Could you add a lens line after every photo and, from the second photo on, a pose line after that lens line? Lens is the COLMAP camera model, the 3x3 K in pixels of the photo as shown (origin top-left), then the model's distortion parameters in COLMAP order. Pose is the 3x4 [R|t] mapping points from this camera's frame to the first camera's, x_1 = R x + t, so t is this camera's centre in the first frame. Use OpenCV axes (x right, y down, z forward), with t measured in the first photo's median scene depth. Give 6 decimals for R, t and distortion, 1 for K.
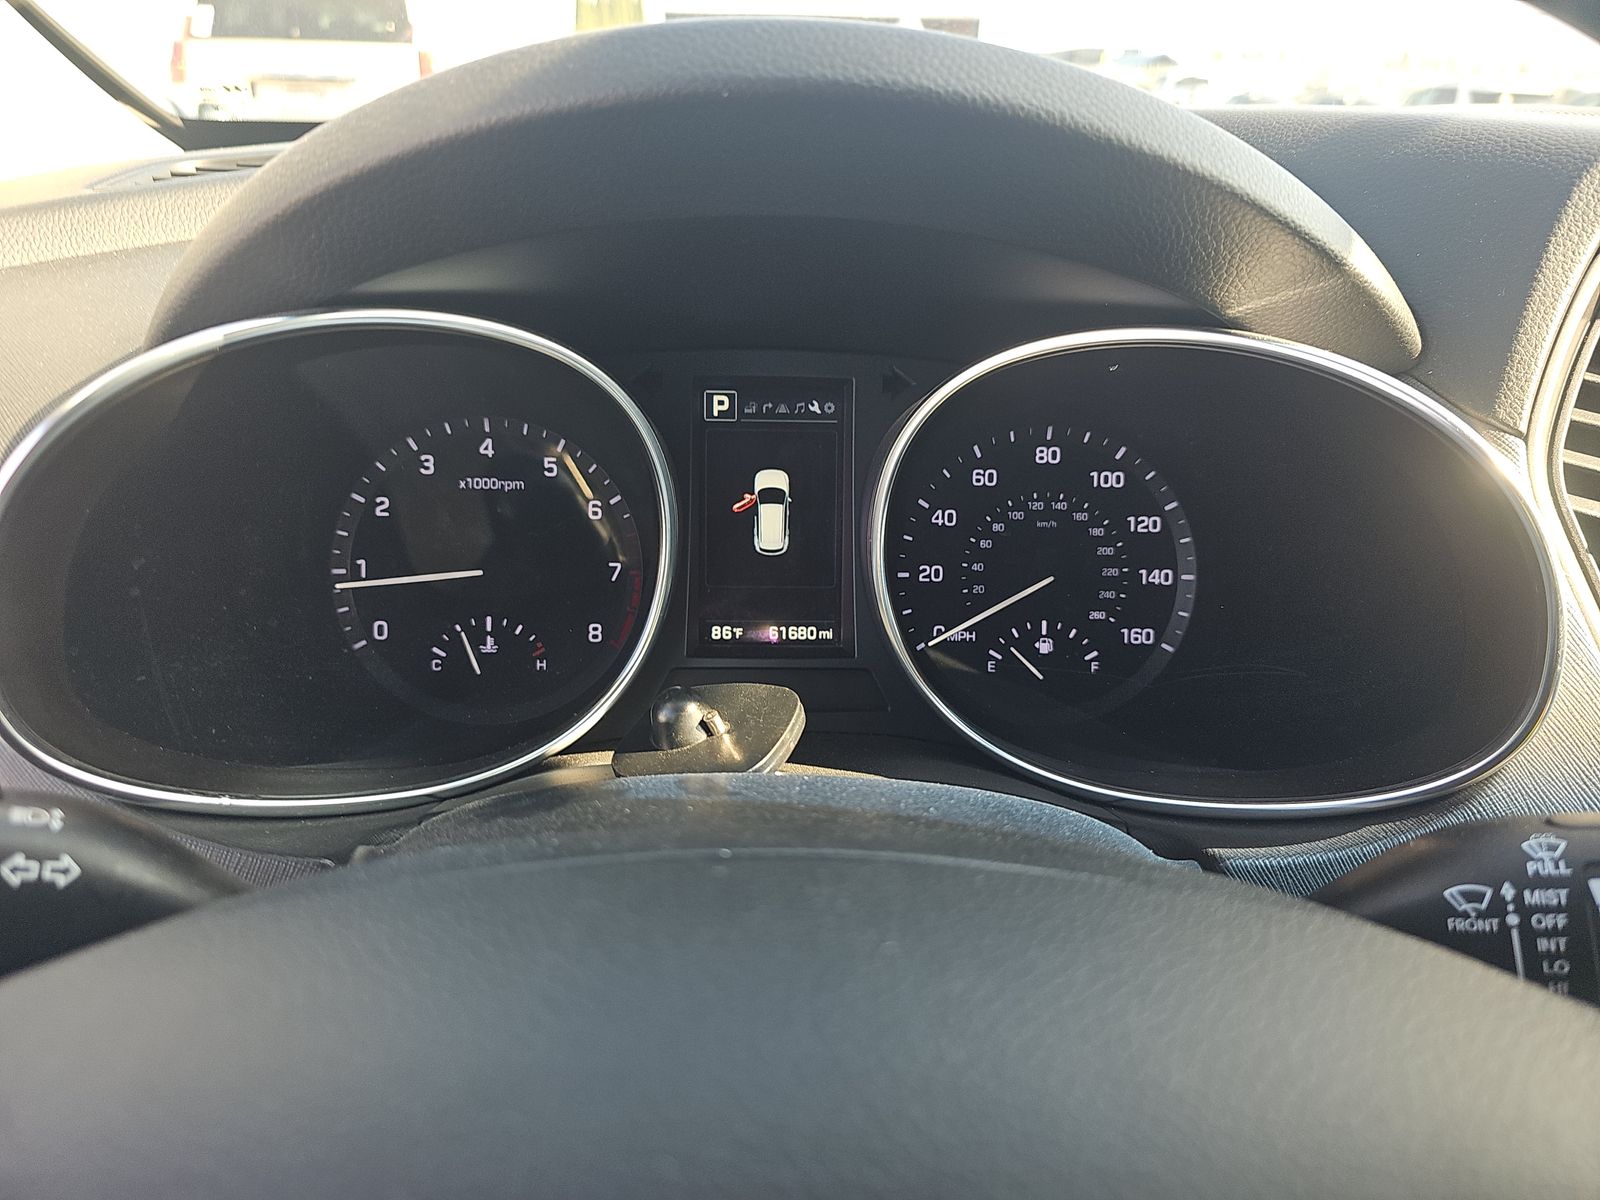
lens RADIAL K [[1094.8, 0, 800.2], [0, 1094.8, 626.9], [0, 0, 1]] dist [0.035113, -0.040147]
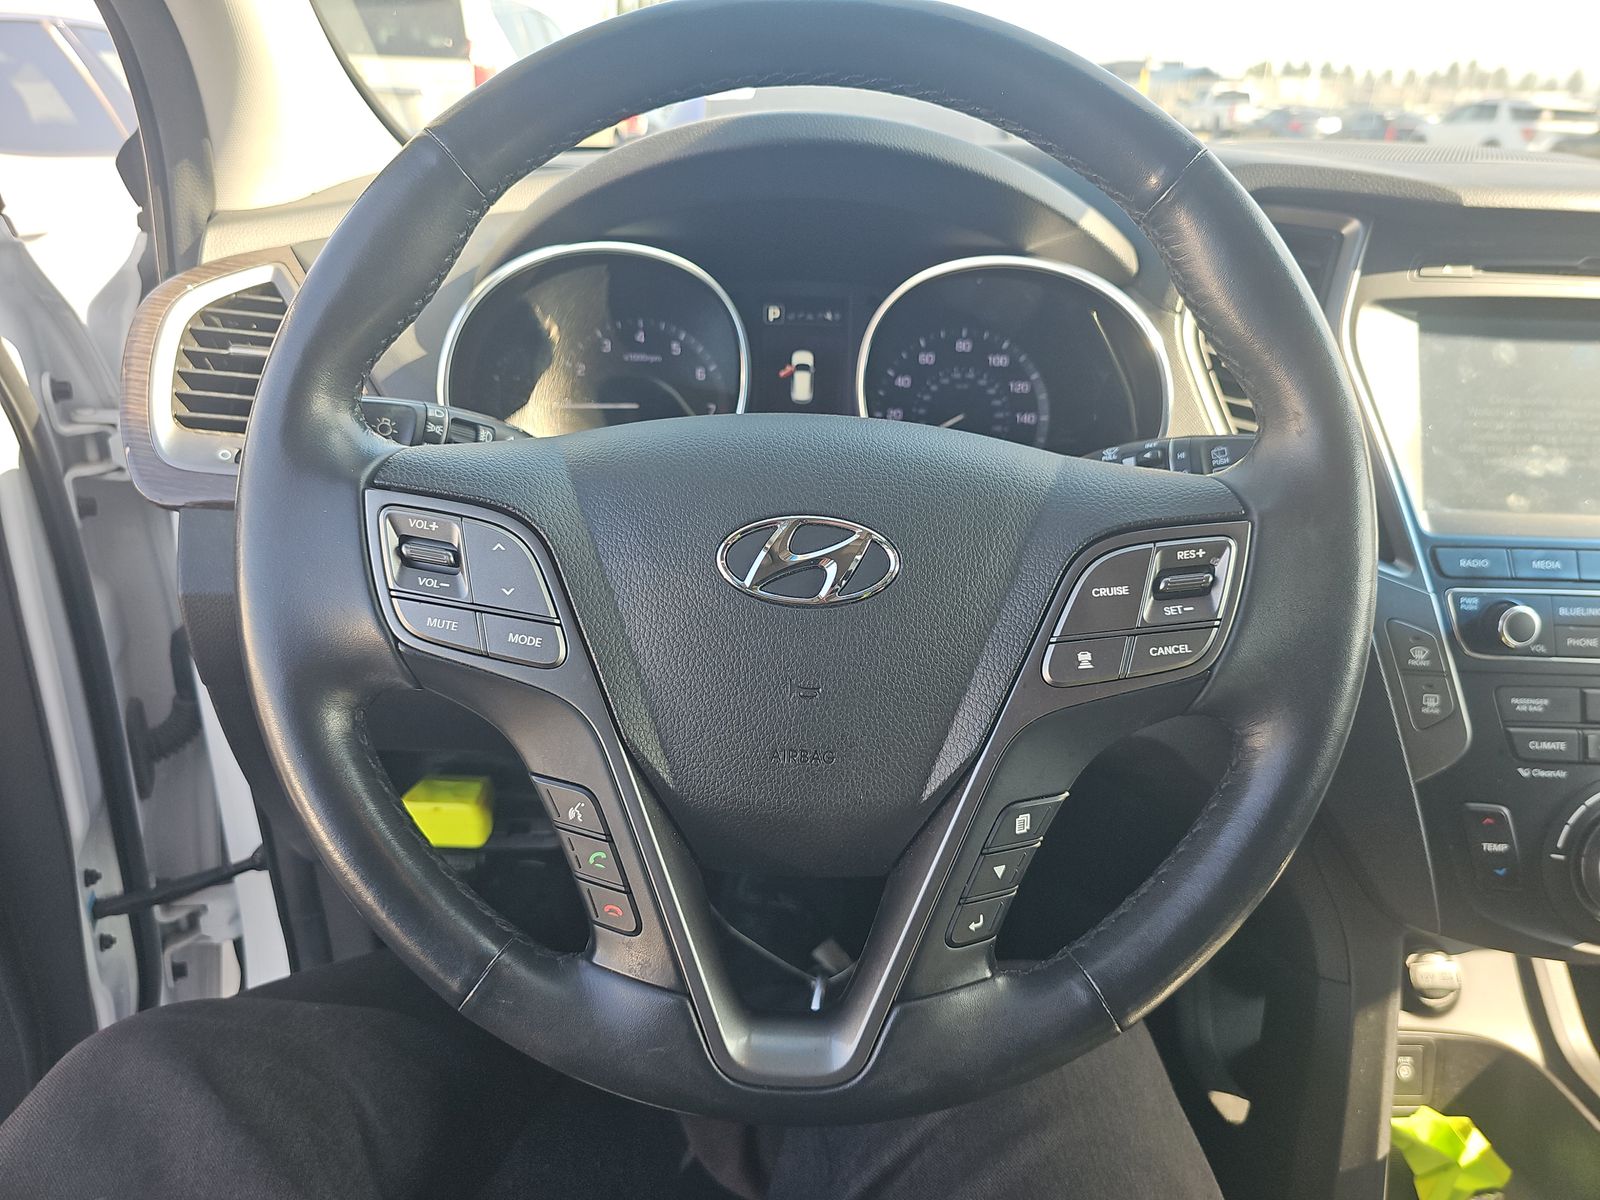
lens RADIAL K [[1079.5, 0, 793.6], [0, 1079.5, 624.0], [0, 0, 1]] dist [0.050459, -0.049573]
pose [[0.999422, 0.021144, -0.026635, 0.013832], [-0.021347, 0.999745, -0.007358, 0.297095], [0.026472, 0.007922, 0.999618, -0.700465]]
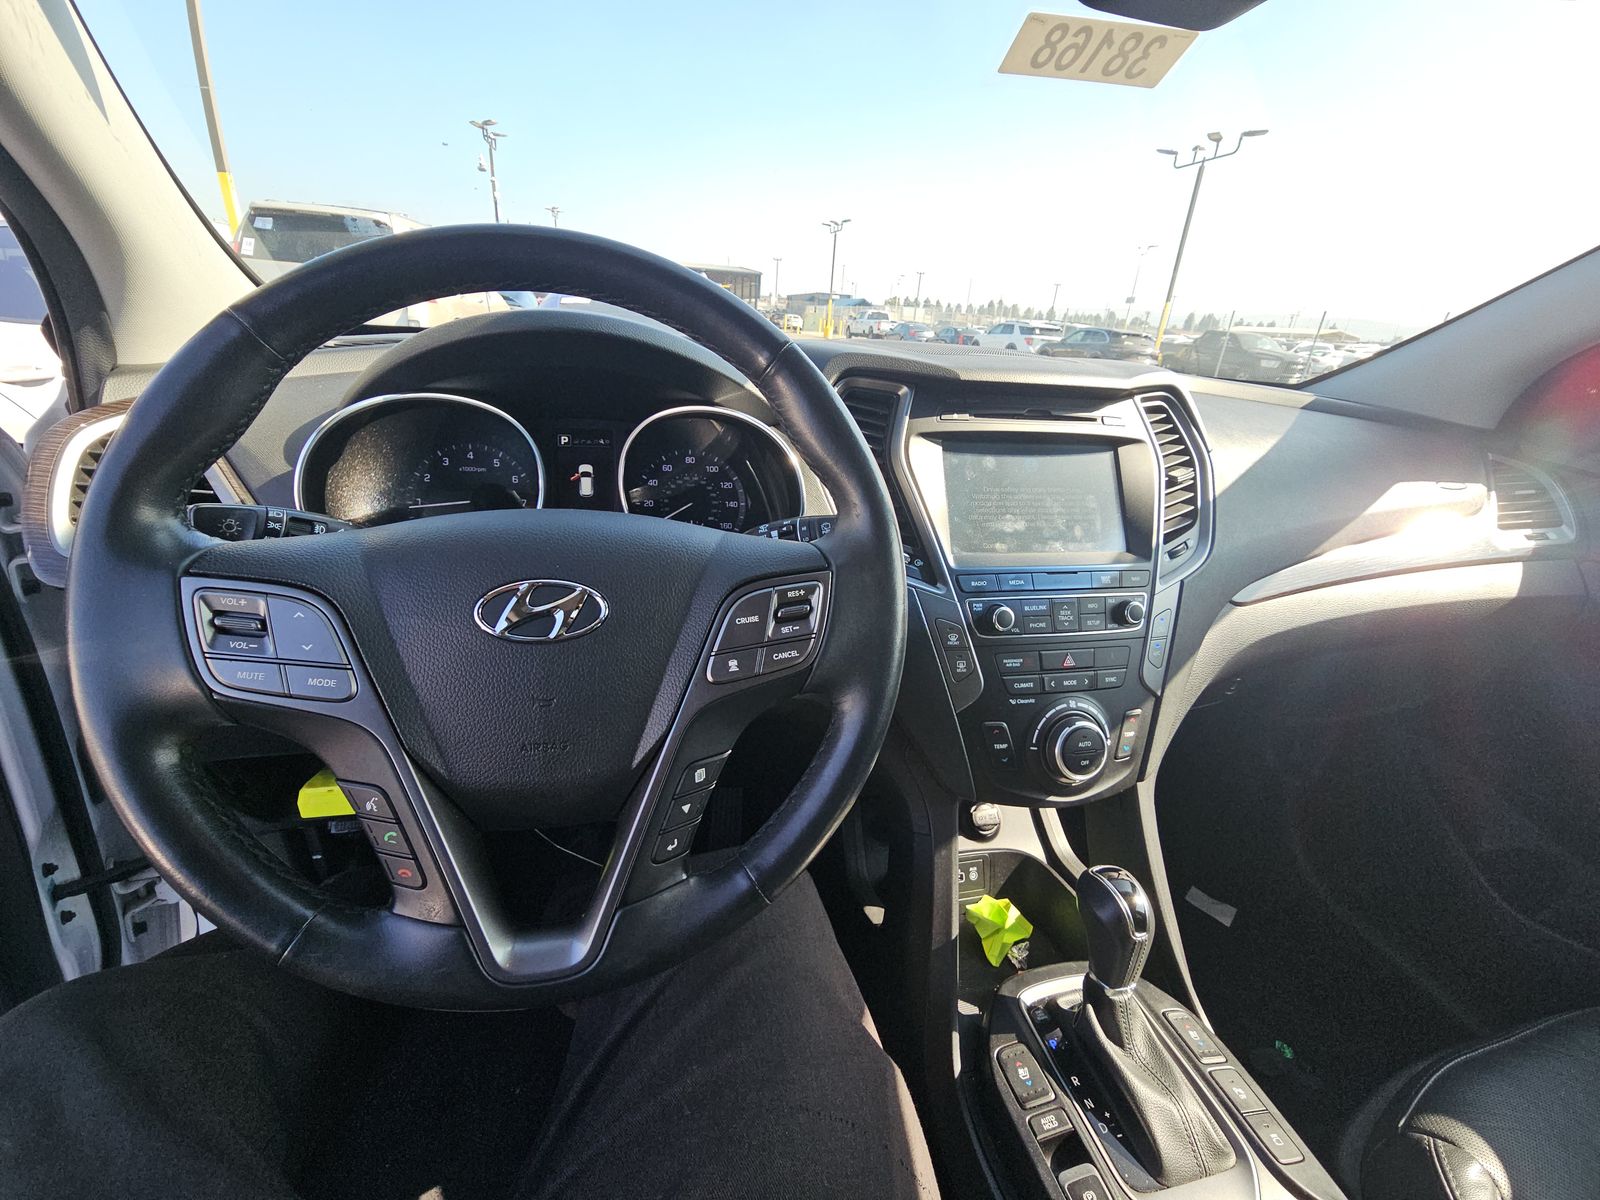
lens RADIAL K [[654.8, 0, 781.5], [0, 654.8, 605.0], [0, 0, 1]] dist [0.023814, -0.005101]
pose [[0.982699, -0.035955, 0.181687, 0.139206], [0.042581, 0.998558, -0.032700, 0.268874], [-0.180249, 0.039870, 0.982813, -0.639028]]
